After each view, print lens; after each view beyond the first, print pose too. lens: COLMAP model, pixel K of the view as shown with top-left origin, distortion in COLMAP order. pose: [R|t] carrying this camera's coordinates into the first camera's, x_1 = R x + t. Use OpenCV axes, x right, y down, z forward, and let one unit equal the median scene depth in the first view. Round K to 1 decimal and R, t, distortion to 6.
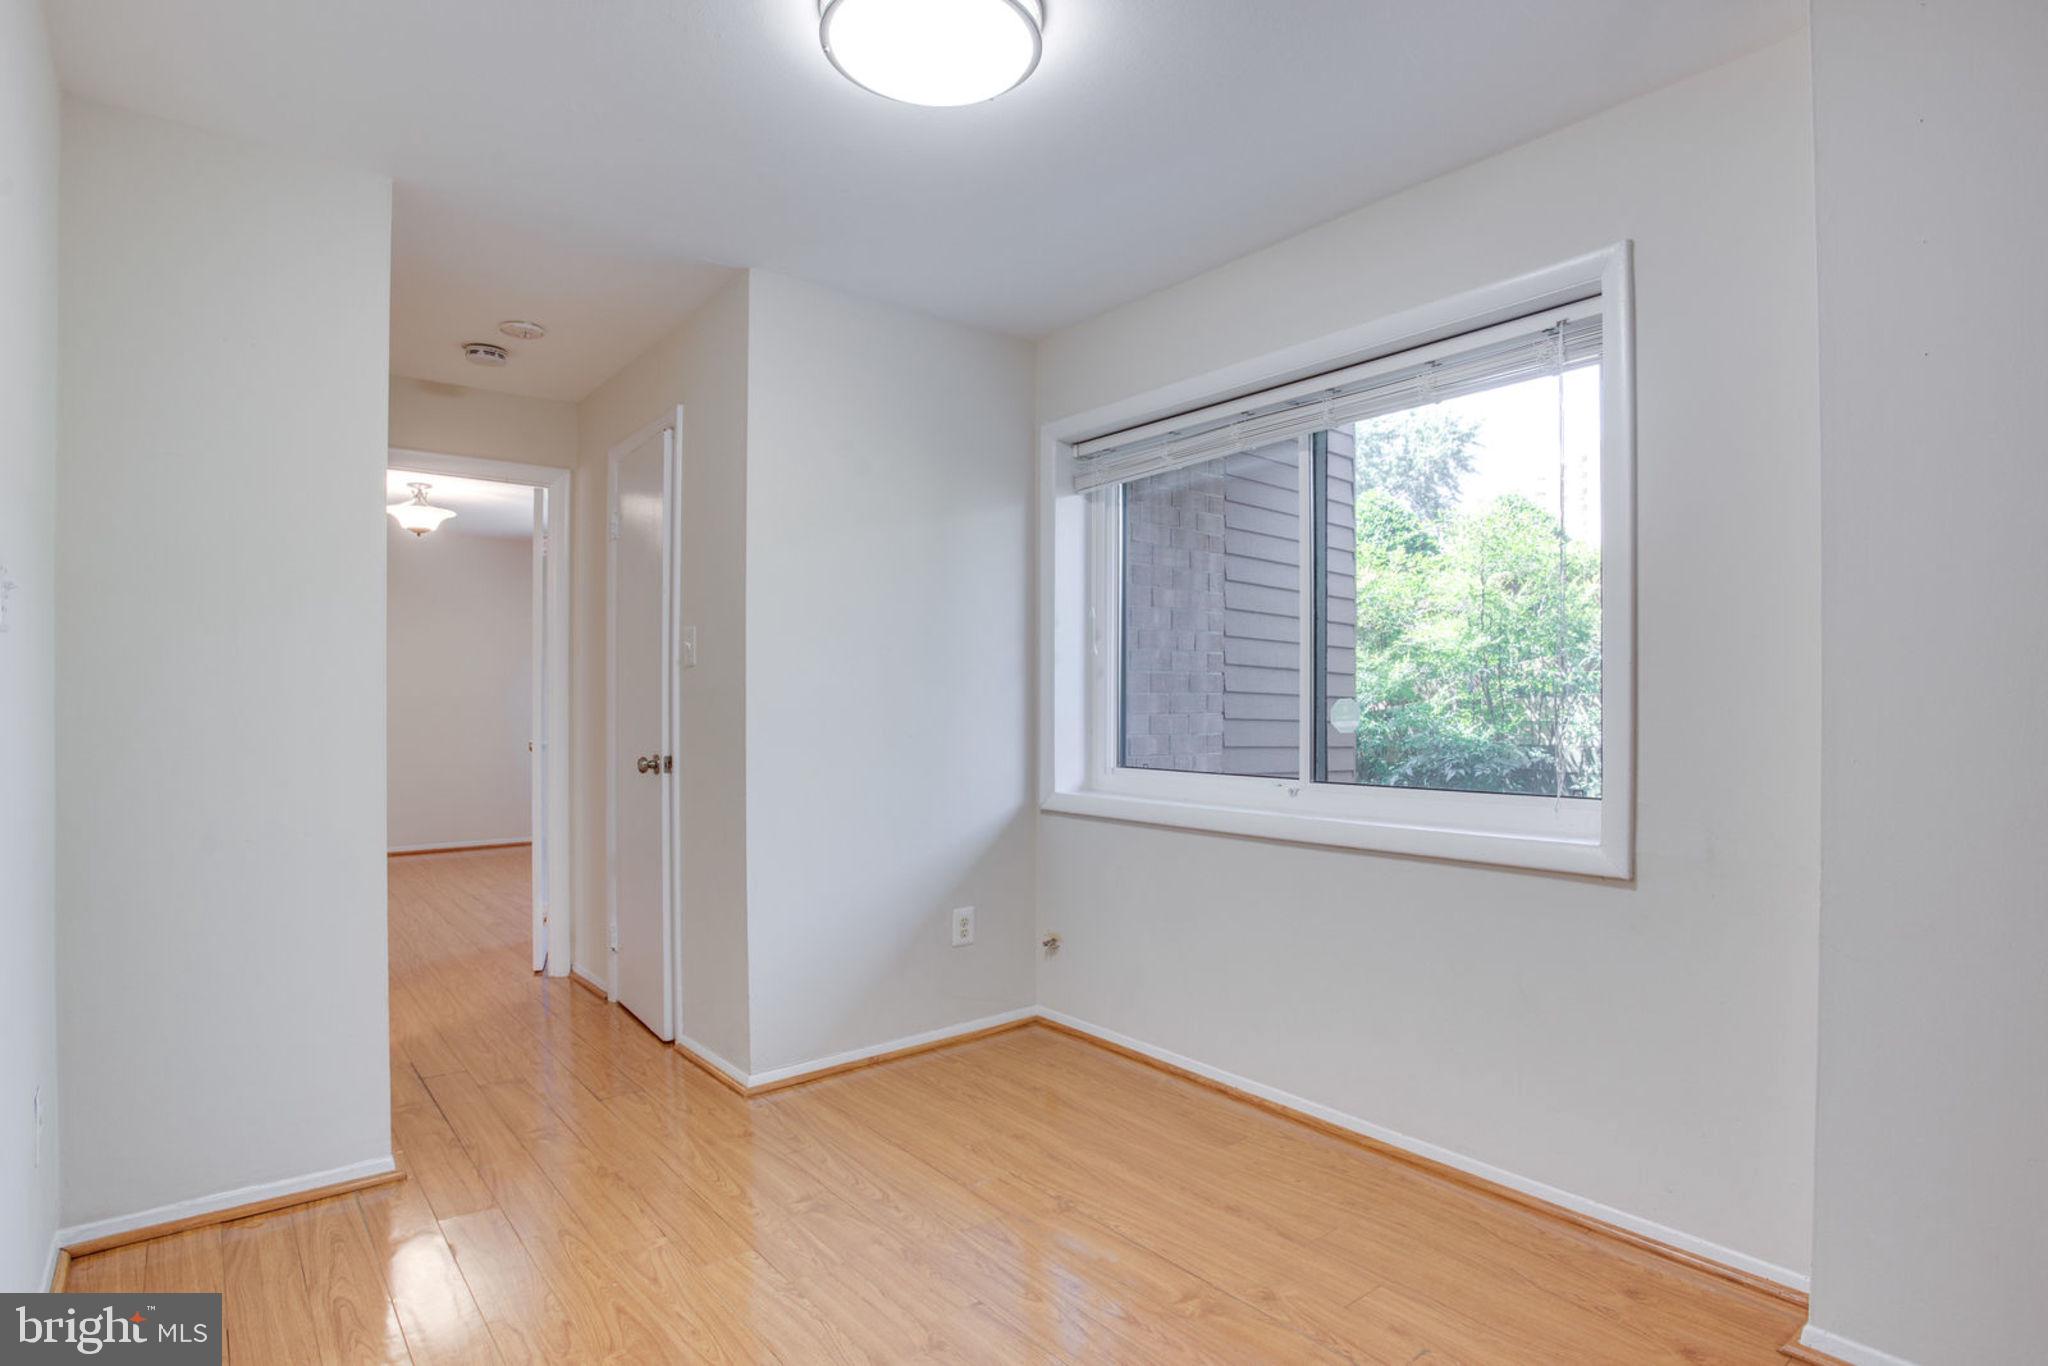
lens RADIAL K [[1053.5, 0, 1029.9], [0, 1053.5, 706.5], [0, 0, 1]] dist [-0.044436, 0.001739]
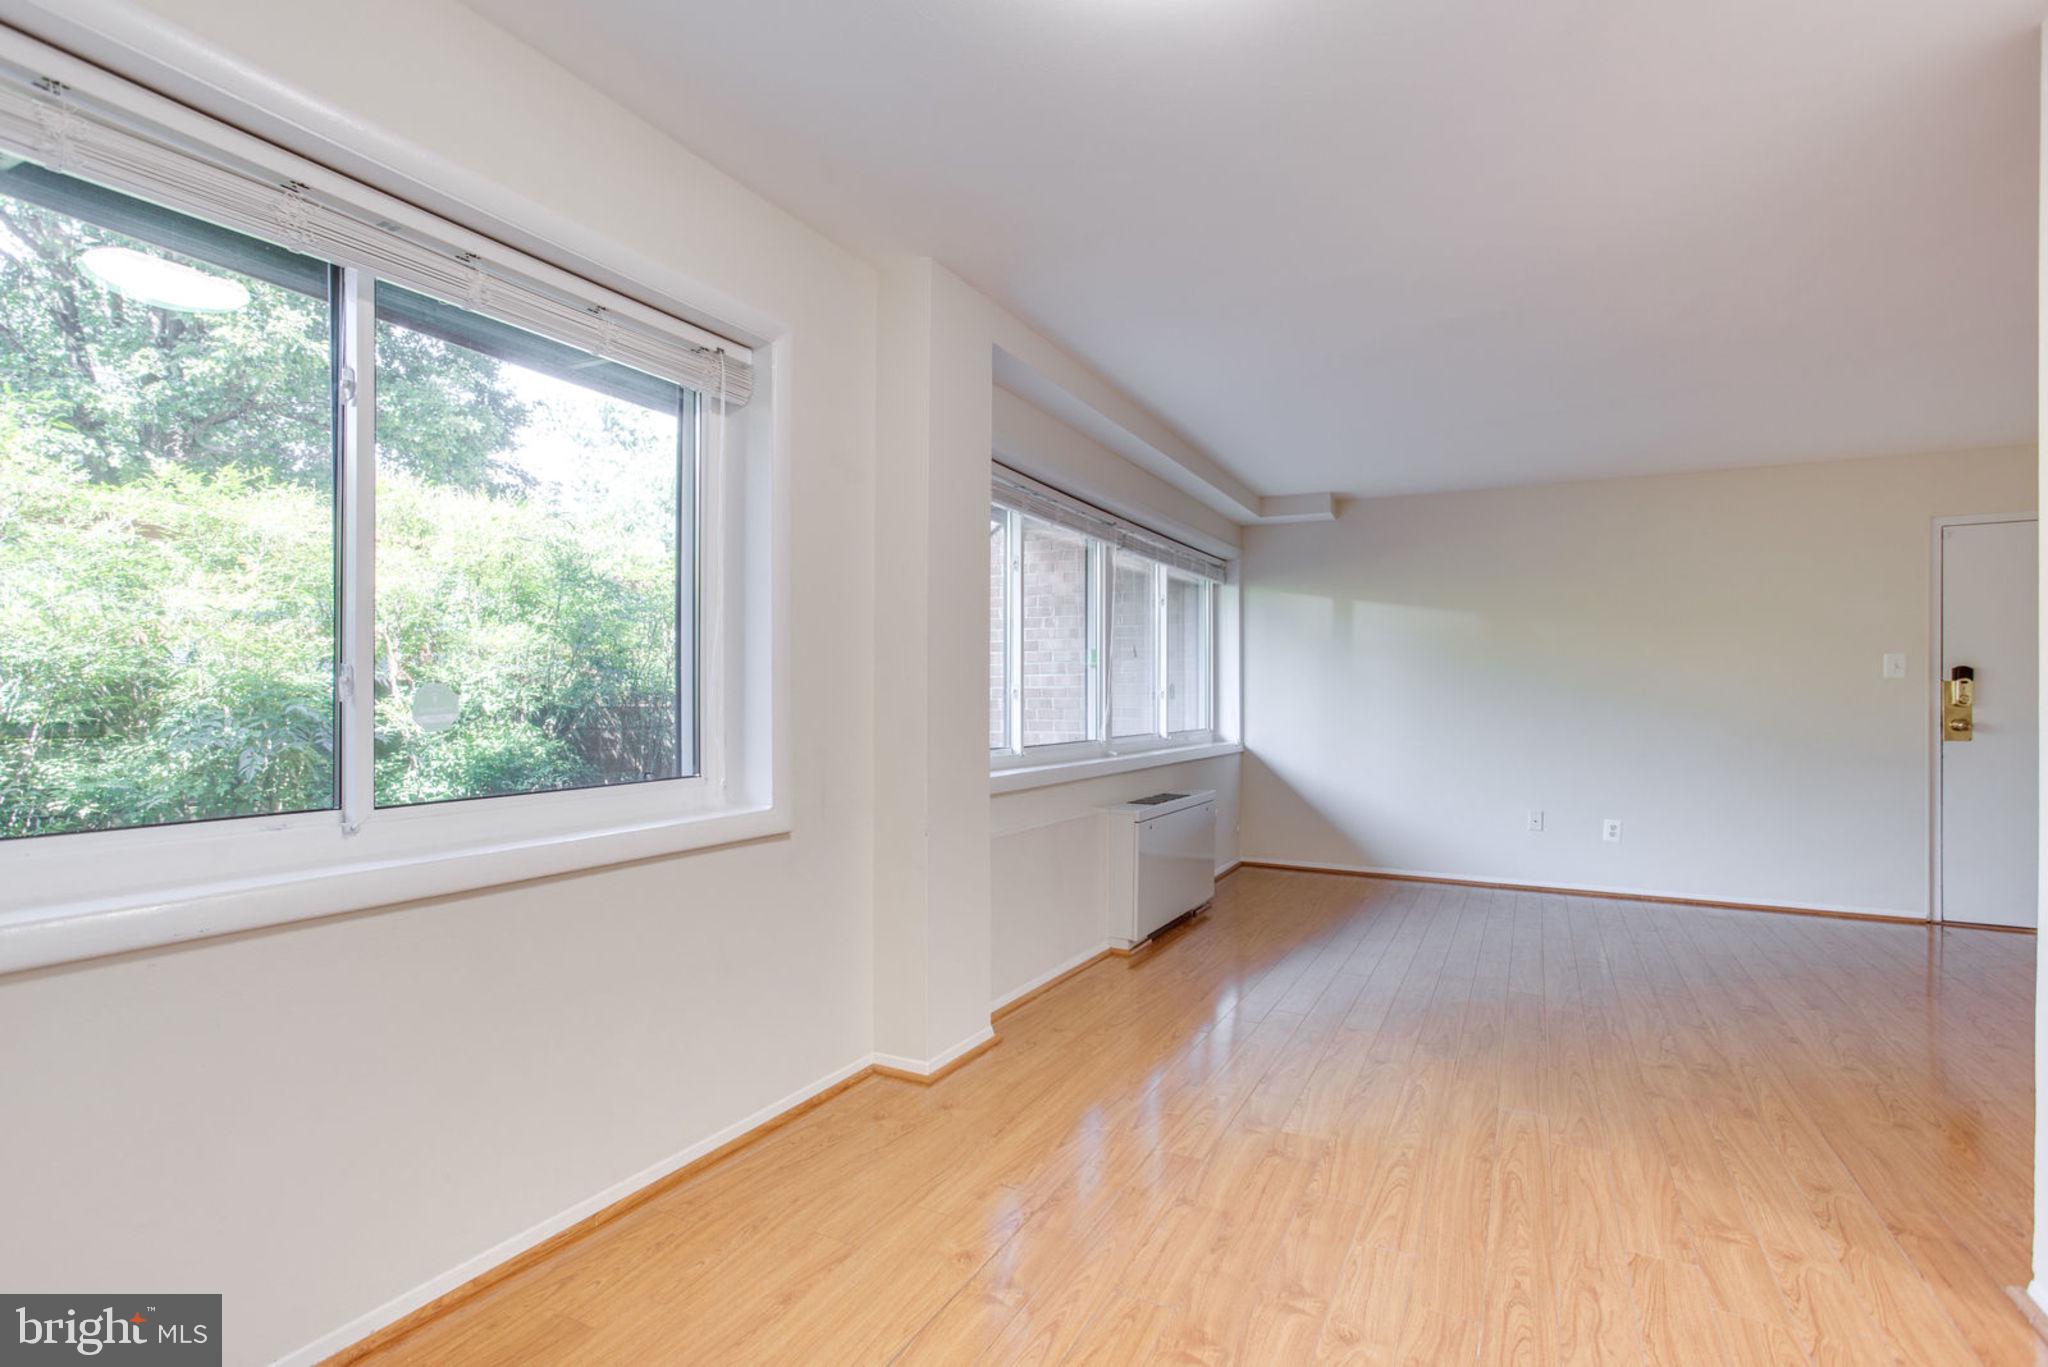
lens RADIAL K [[984.3, 0, 1026.1], [0, 984.3, 685.4], [0, 0, 1]] dist [-0.036018, 0.023540]
pose [[-0.404549, 0.004980, 0.914503, -0.417950], [-0.007107, 0.999938, -0.008590, -0.001929], [-0.914489, -0.009975, -0.404488, 0.800664]]
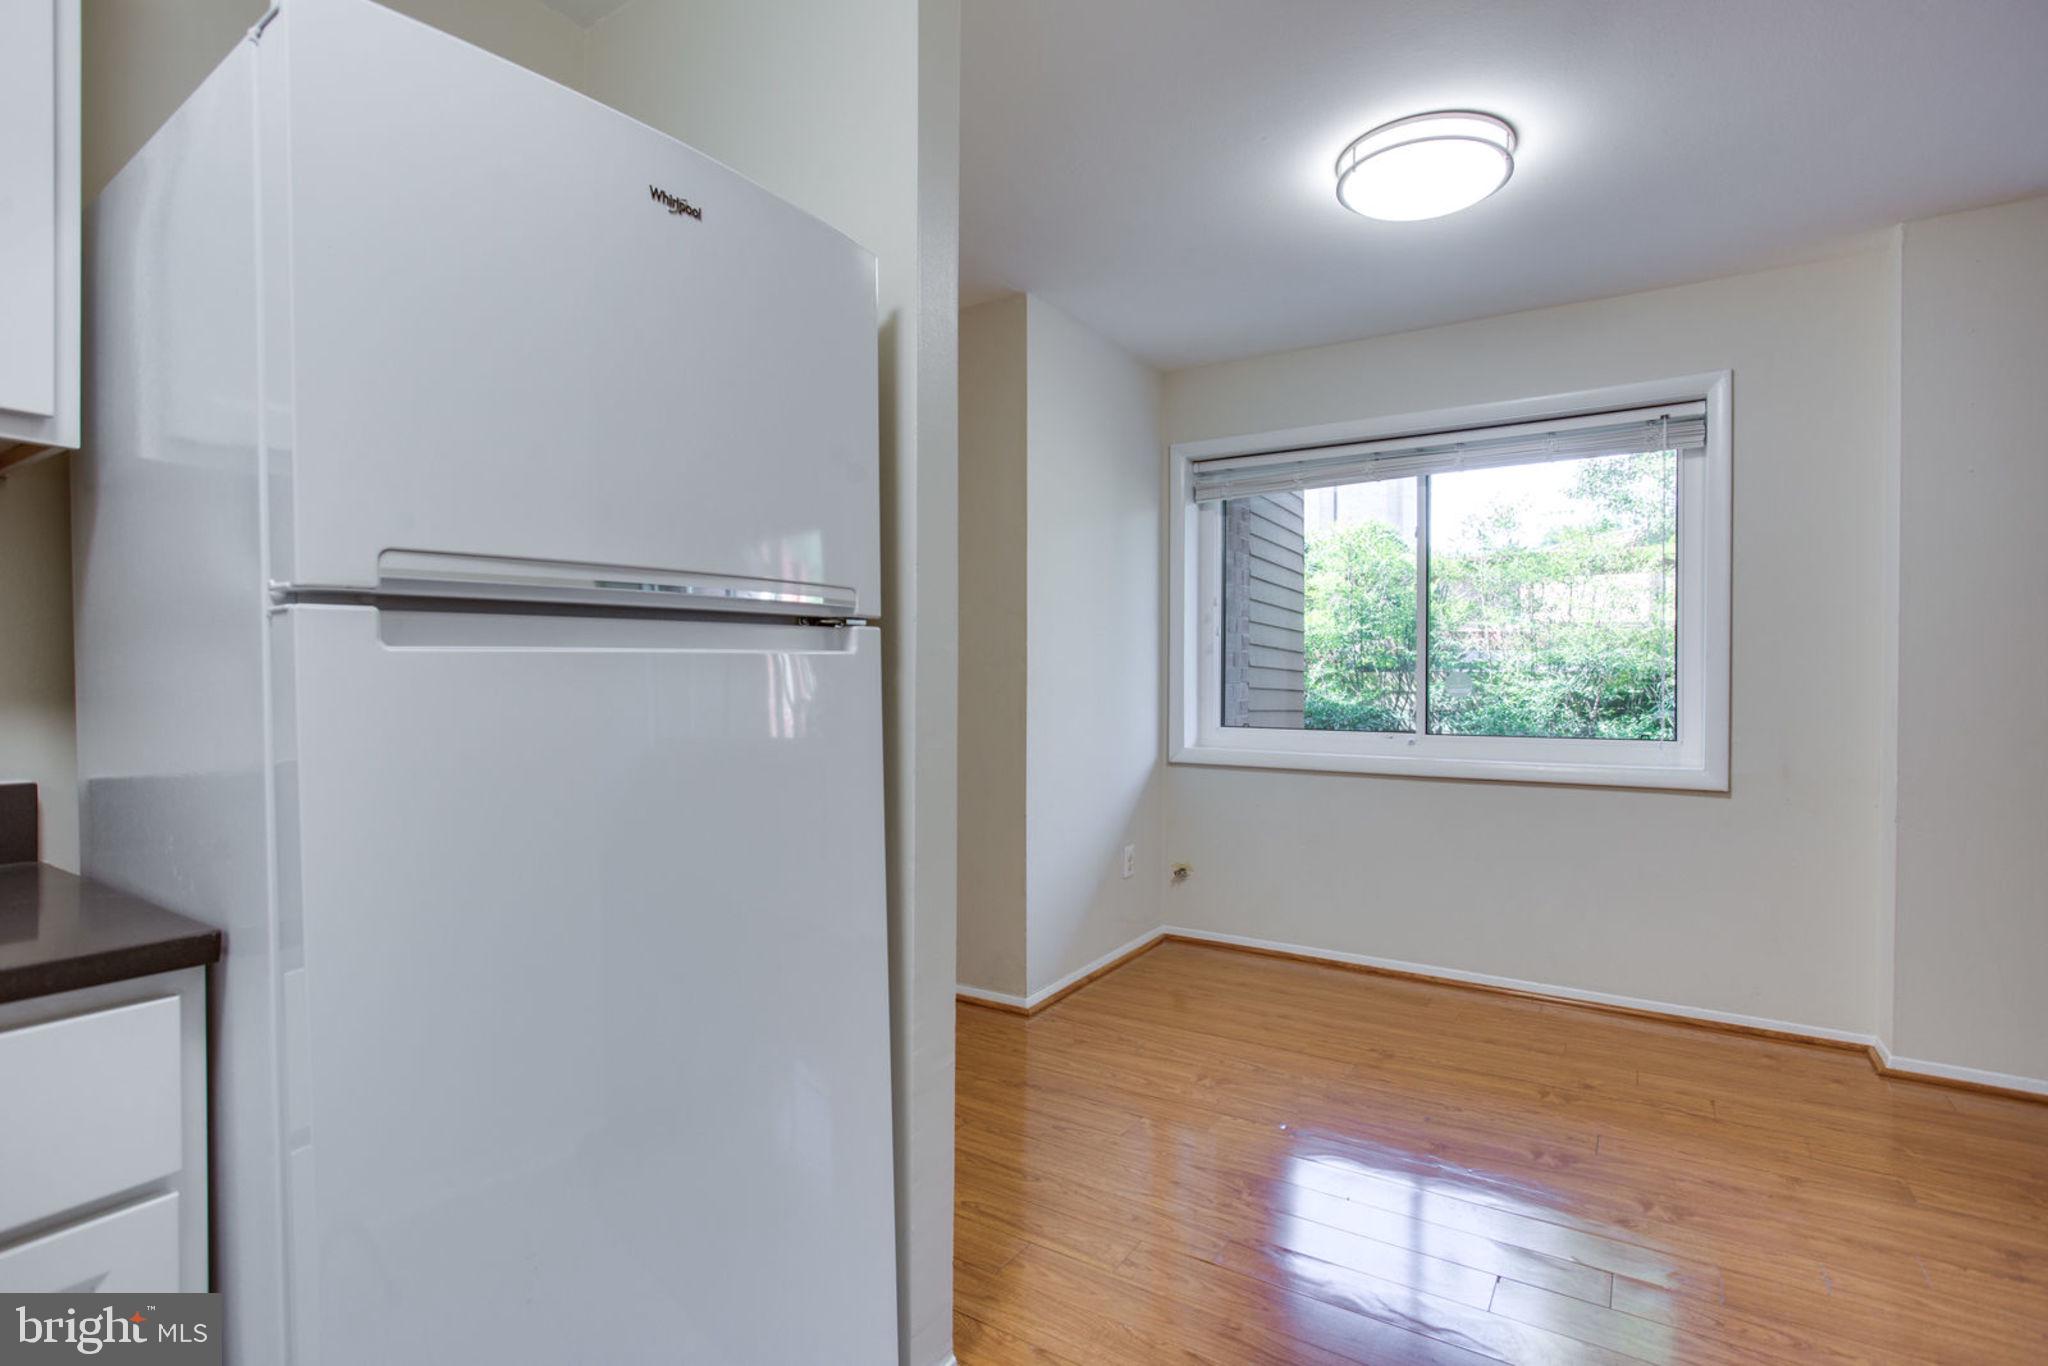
lens RADIAL K [[984.3, 0, 1026.1], [0, 984.3, 684.9], [0, 0, 1]] dist [-0.036018, 0.023540]
pose [[0.949362, -0.000565, 0.314183, -0.556641], [-0.001697, 0.999975, 0.006924, 0.000889], [-0.314179, -0.007106, 0.949337, -0.022056]]
